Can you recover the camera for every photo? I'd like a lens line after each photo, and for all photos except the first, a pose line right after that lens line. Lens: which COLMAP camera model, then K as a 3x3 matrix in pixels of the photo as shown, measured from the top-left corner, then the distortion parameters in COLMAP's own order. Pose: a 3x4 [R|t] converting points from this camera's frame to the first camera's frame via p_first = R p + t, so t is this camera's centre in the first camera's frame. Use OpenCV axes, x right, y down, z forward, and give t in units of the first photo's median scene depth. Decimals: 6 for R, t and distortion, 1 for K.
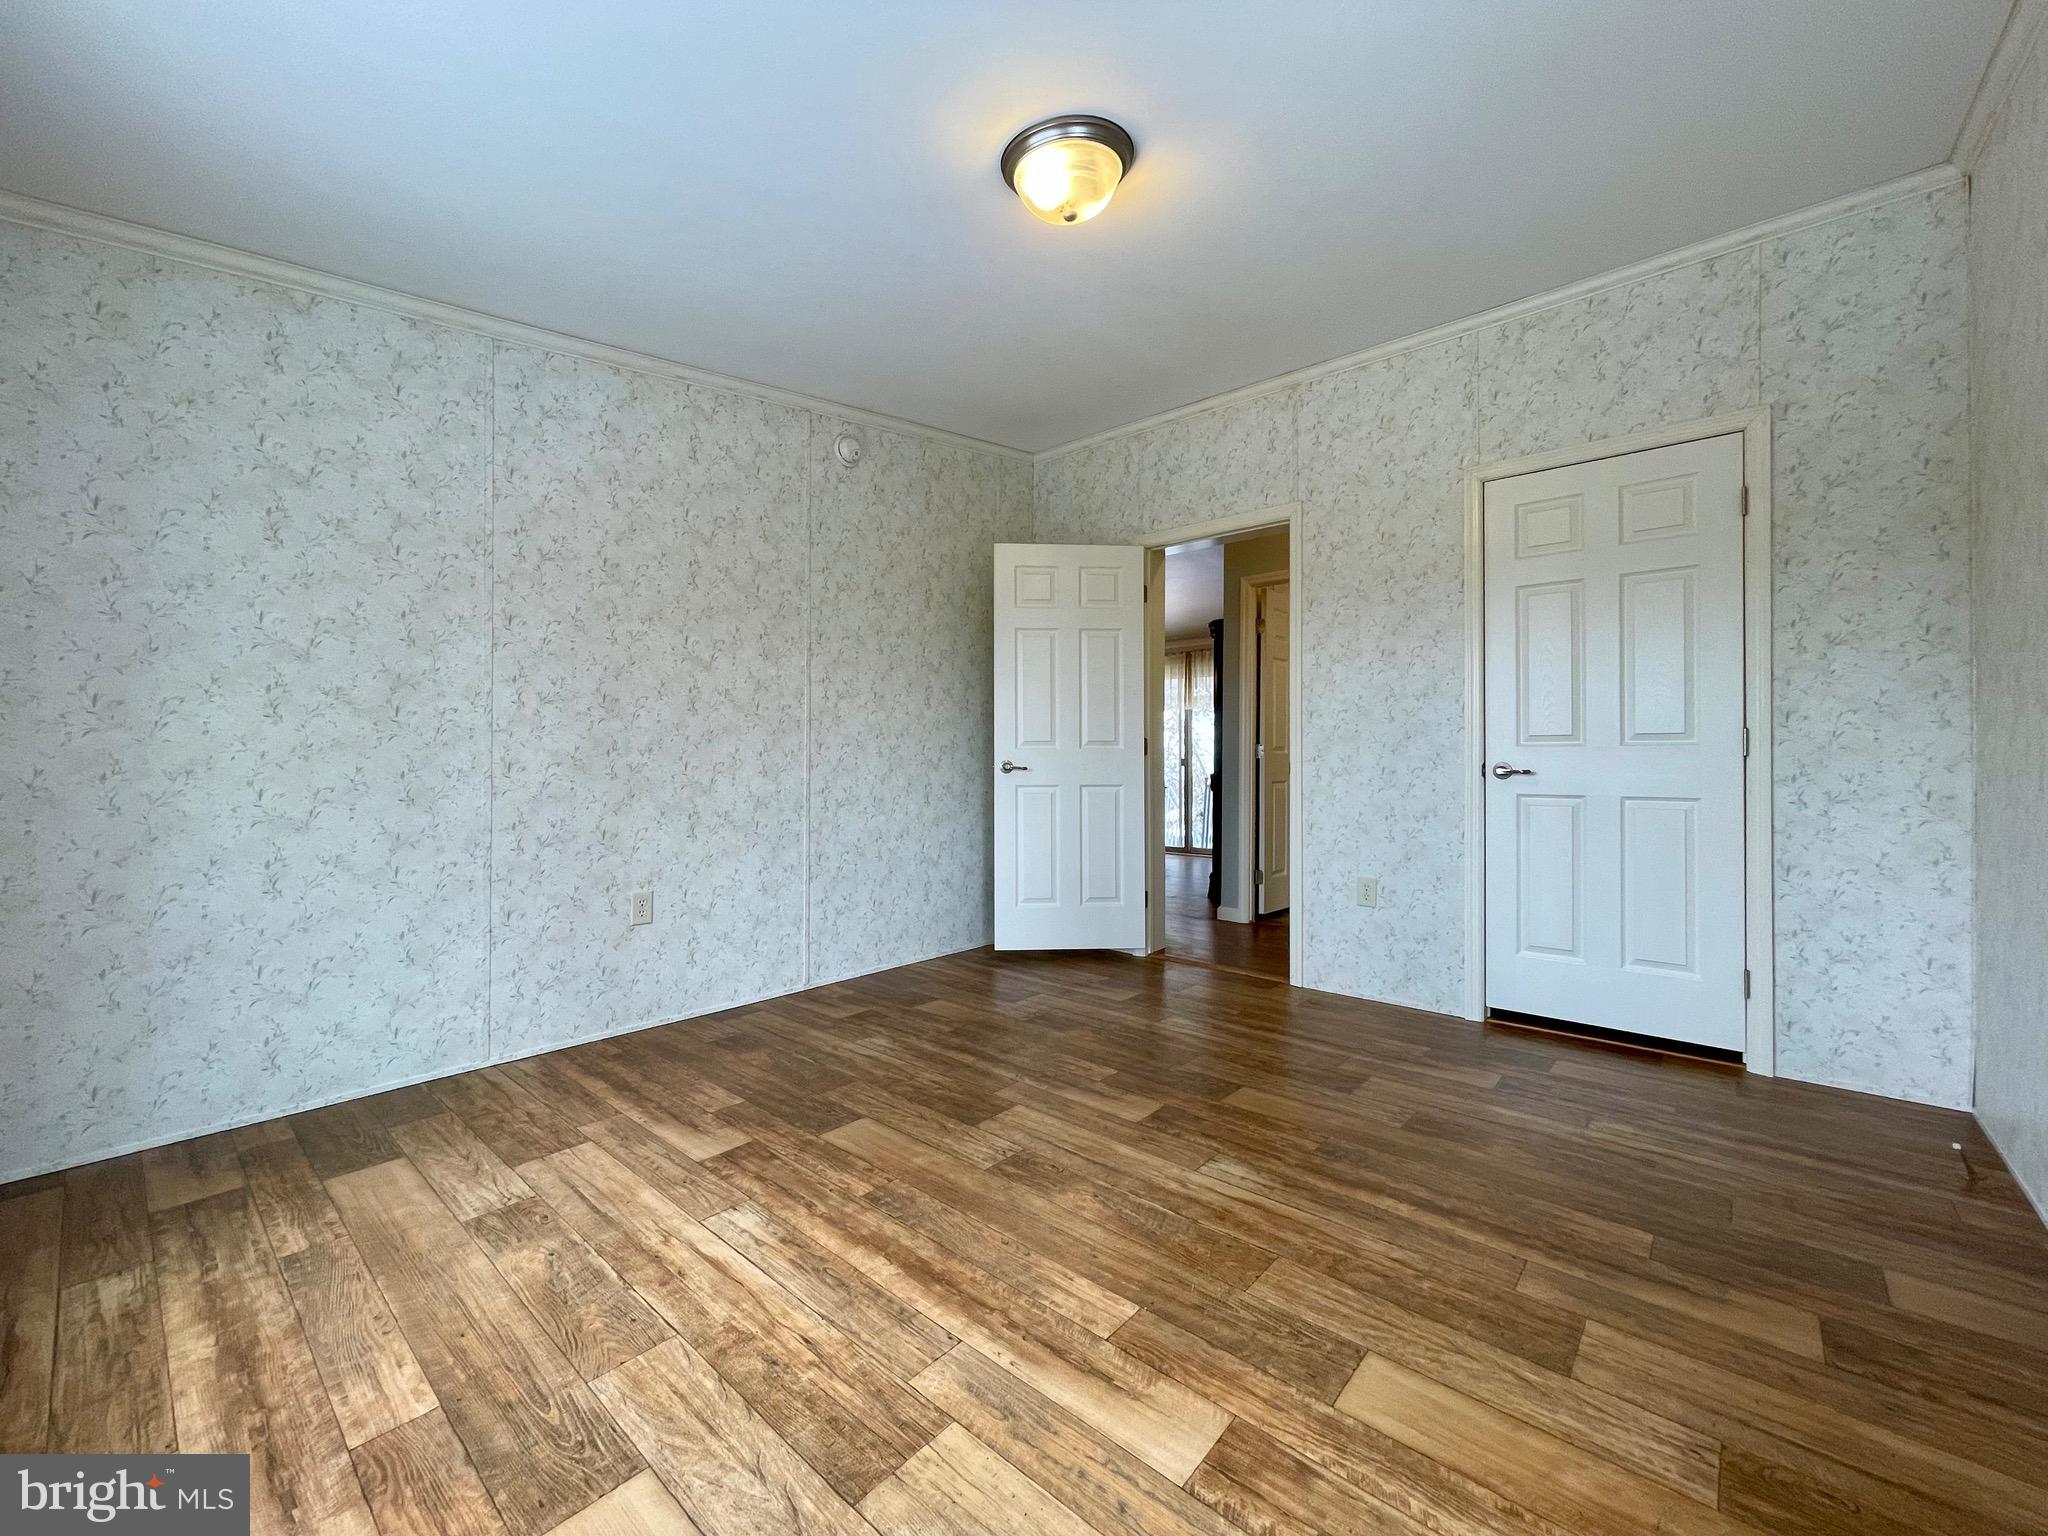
lens RADIAL K [[820.4, 0, 1022.7], [0, 820.4, 762.6], [0, 0, 1]] dist [0.003281, -0.002756]
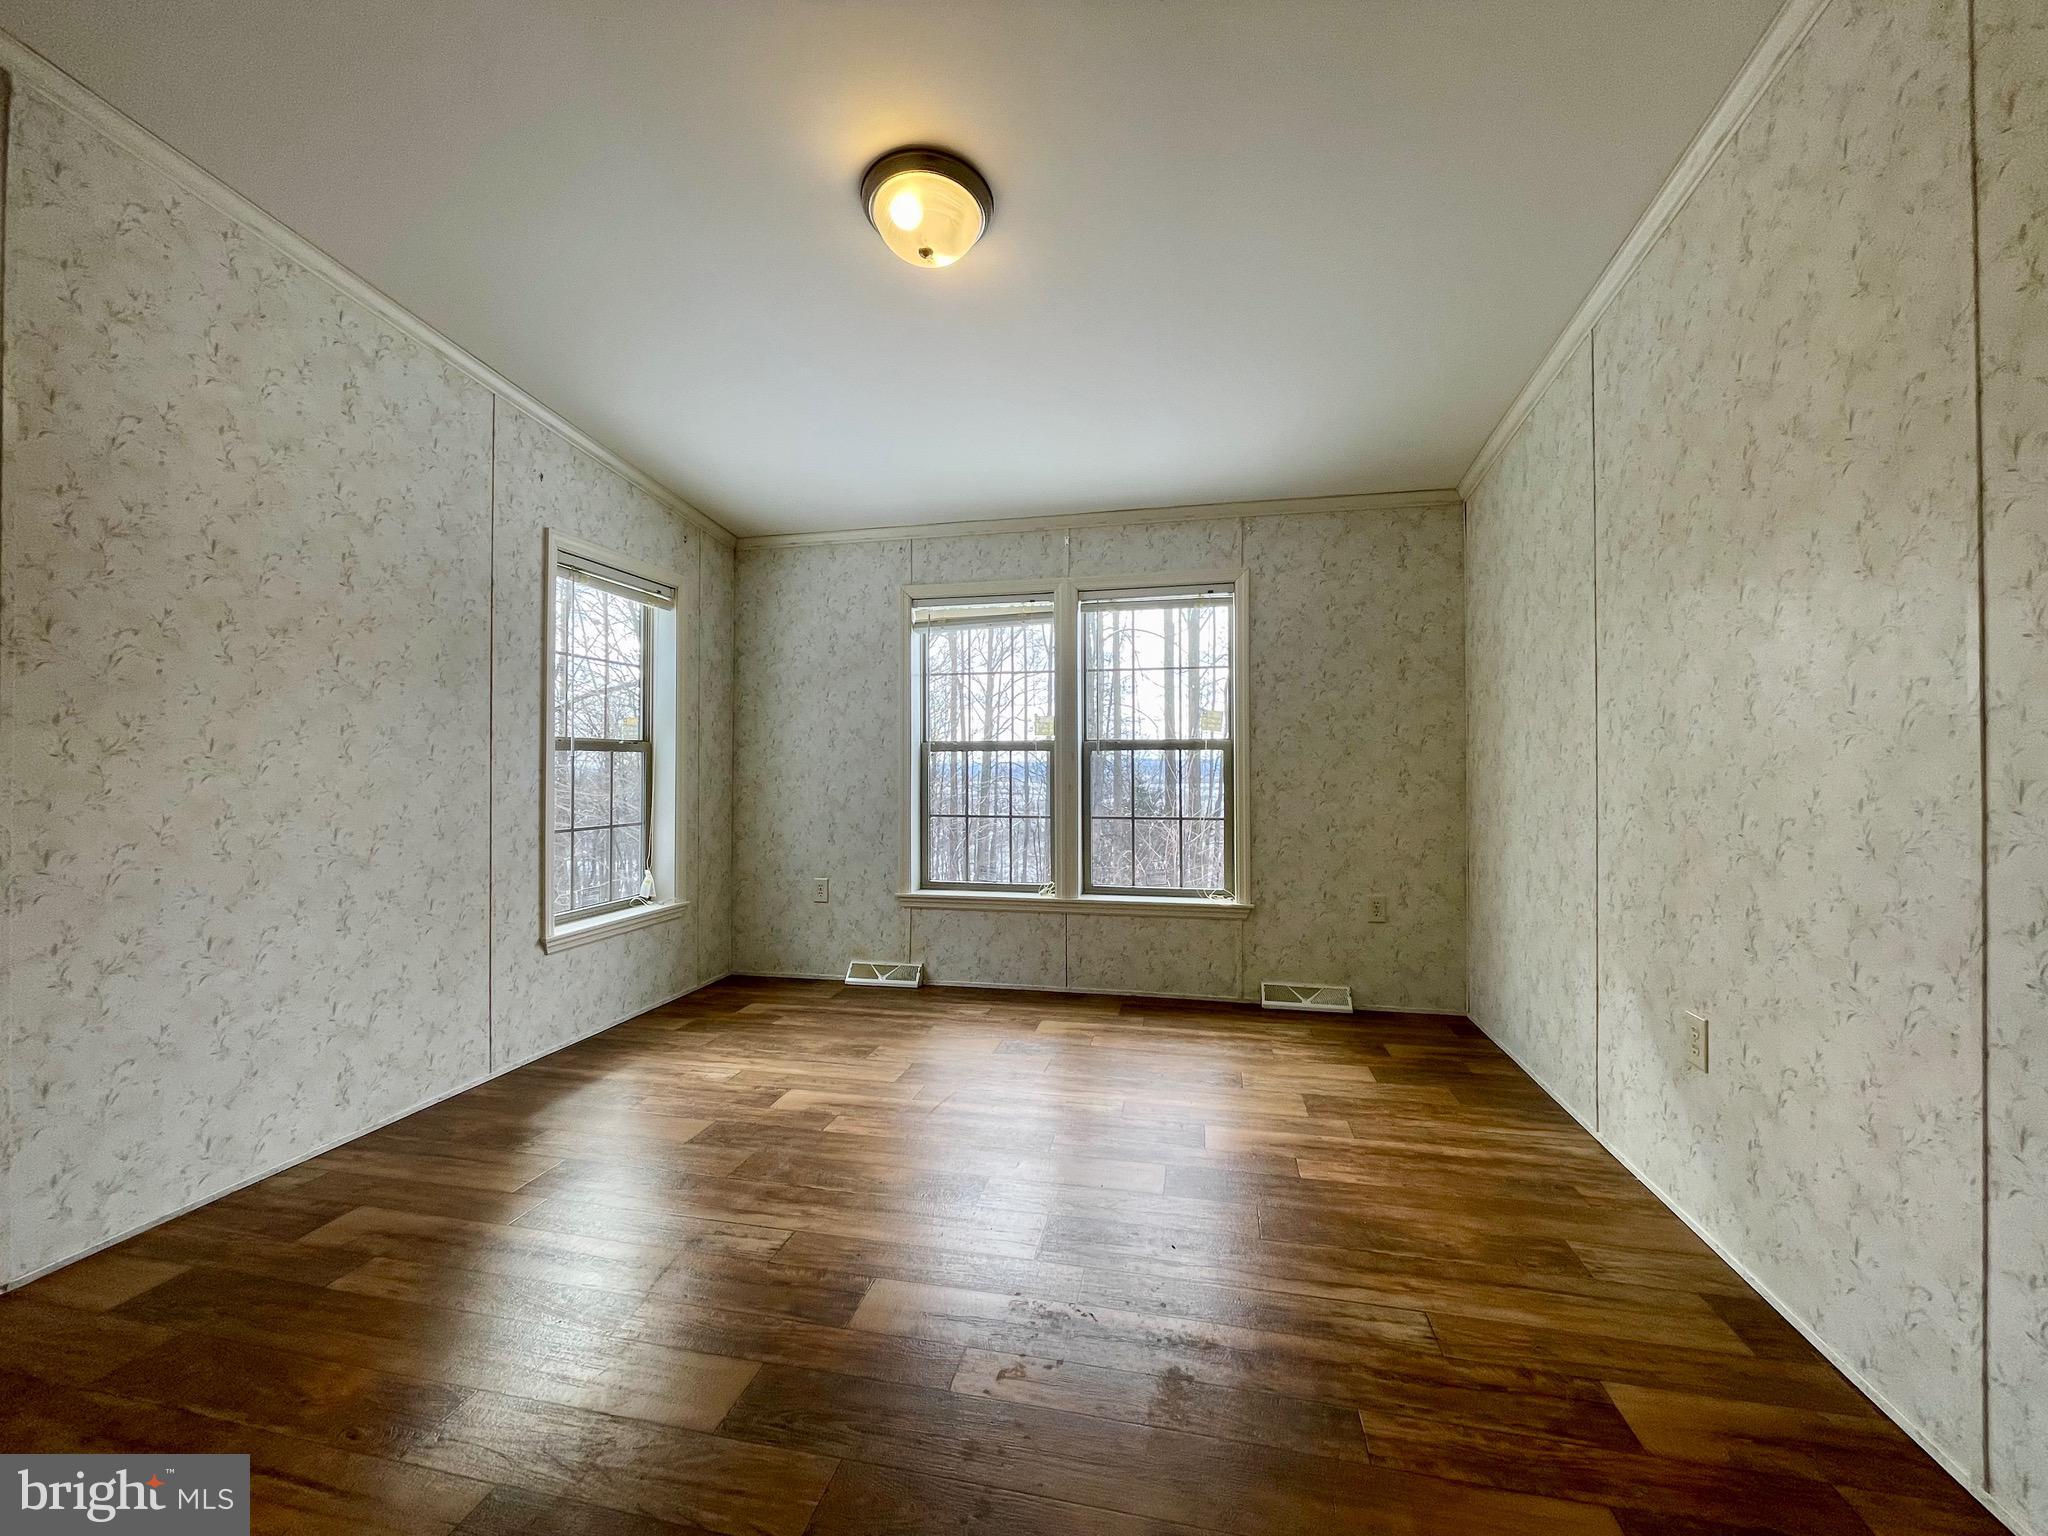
lens RADIAL K [[820.4, 0, 1025.2], [0, 820.4, 759.6], [0, 0, 1]] dist [0.003281, -0.002756]
pose [[-0.871616, -0.002995, -0.490180, 0.427249], [-0.000005, 0.999981, -0.006100, -0.050534], [0.490189, -0.005315, -0.871600, 1.881189]]
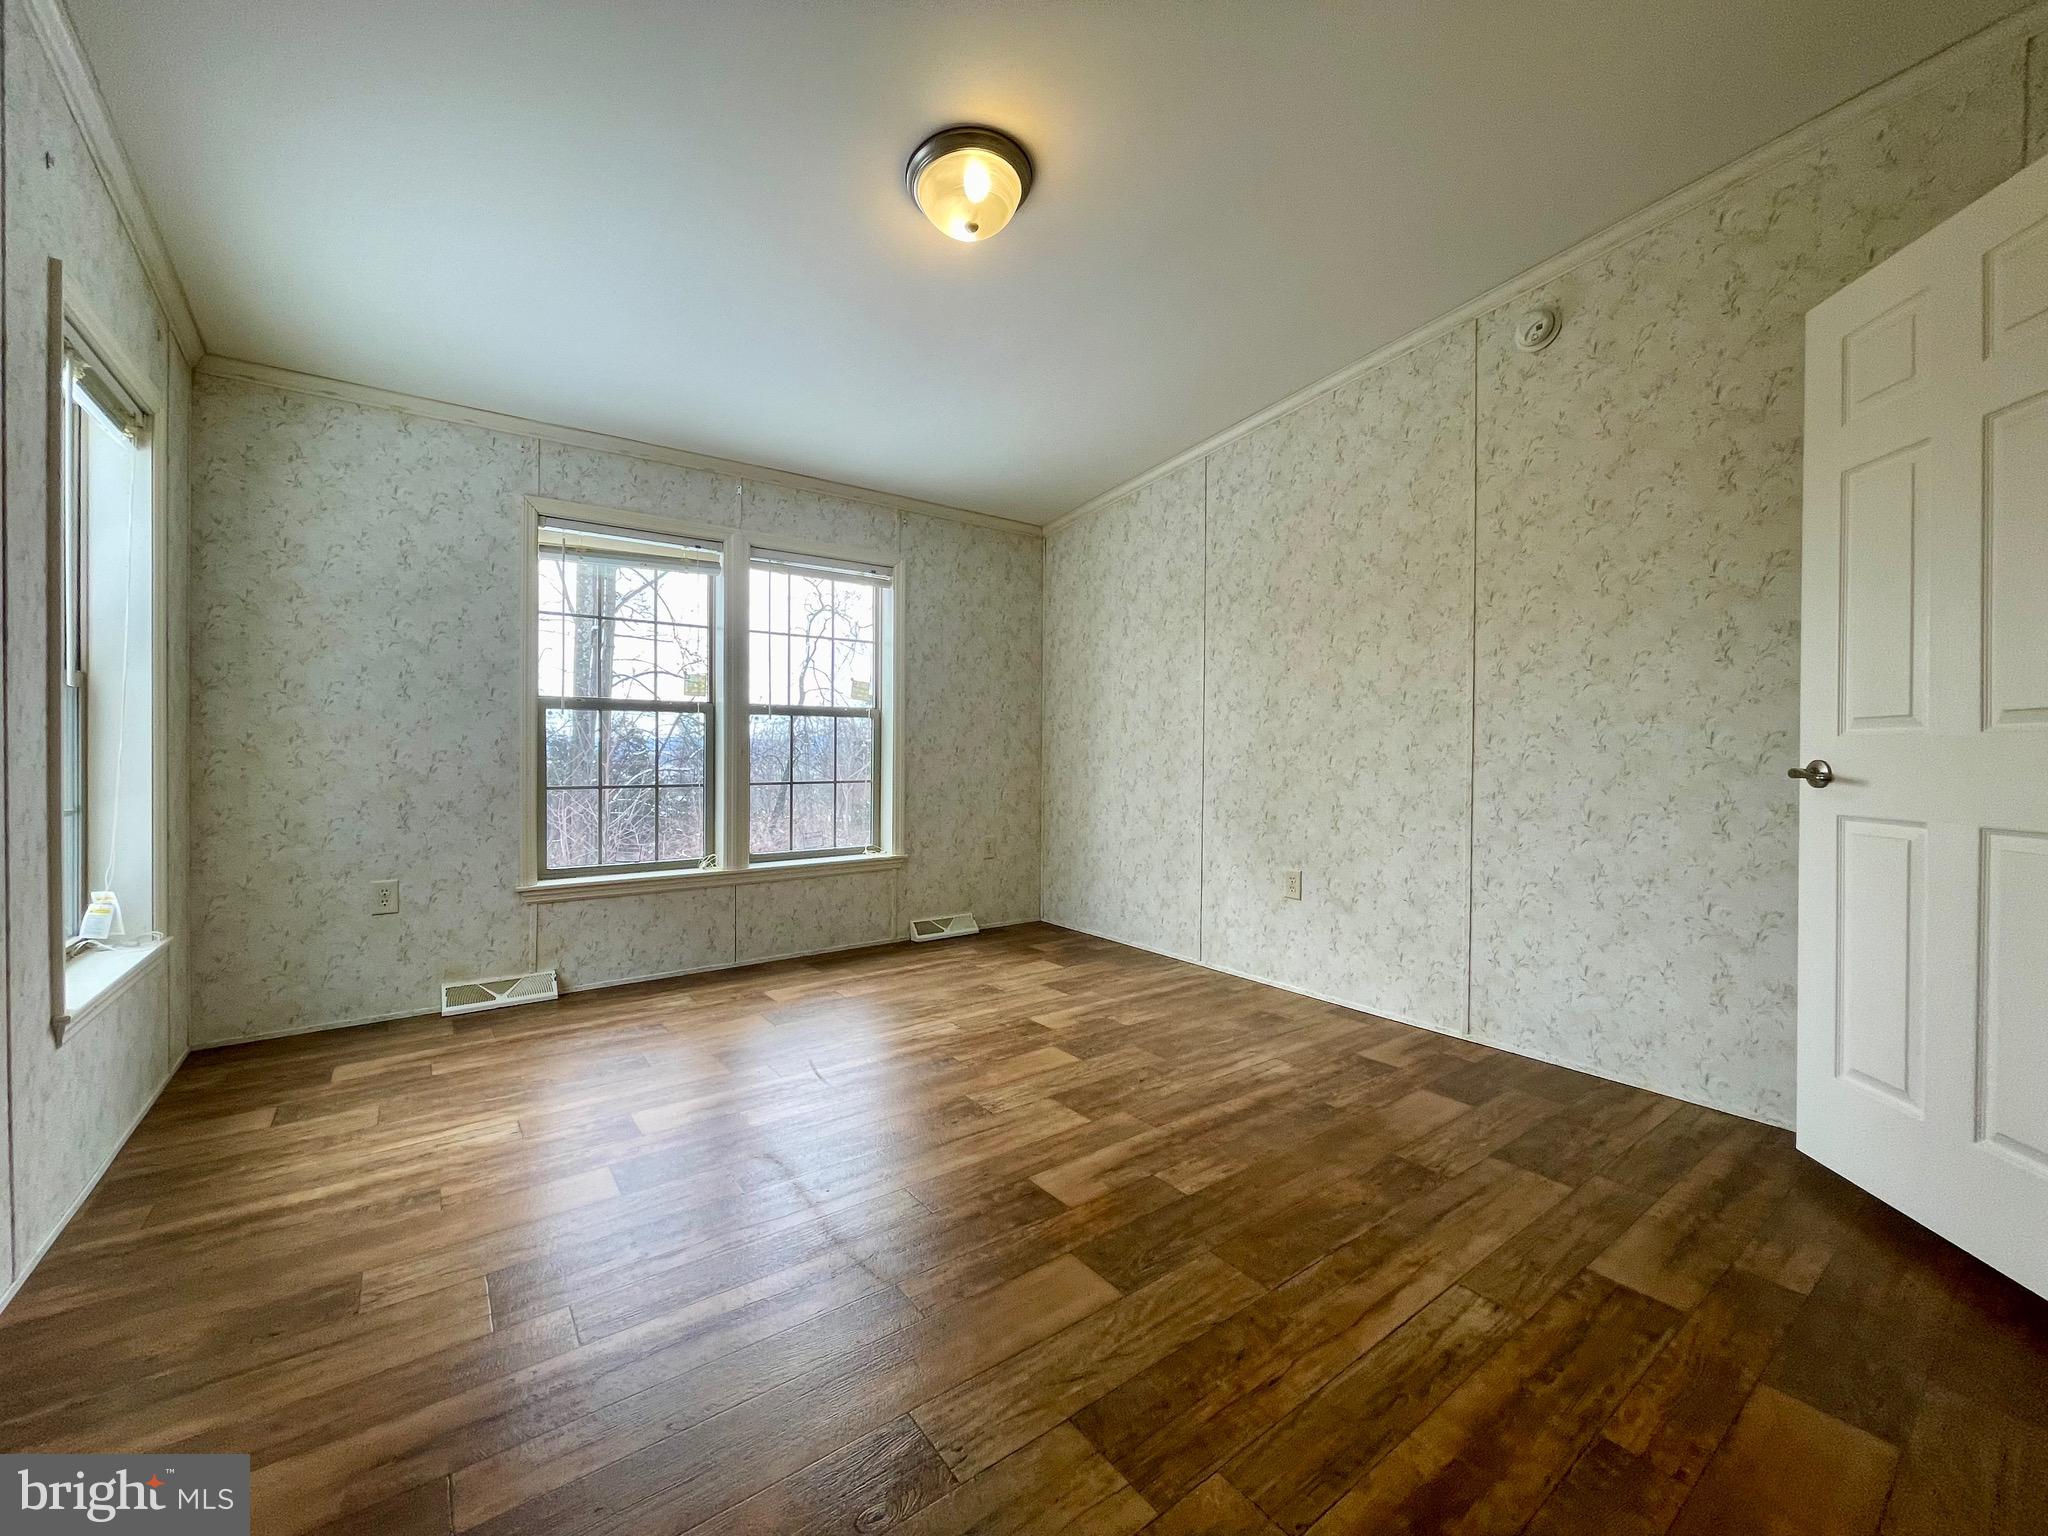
lens RADIAL K [[820.4, 0, 1016.9], [0, 820.4, 761.2], [0, 0, 1]] dist [0.003281, -0.002756]
pose [[-0.209615, 0.012911, -0.977699, 1.048116], [-0.008769, 0.999848, 0.015084, -0.010254], [0.977745, 0.011736, -0.209470, 1.252320]]
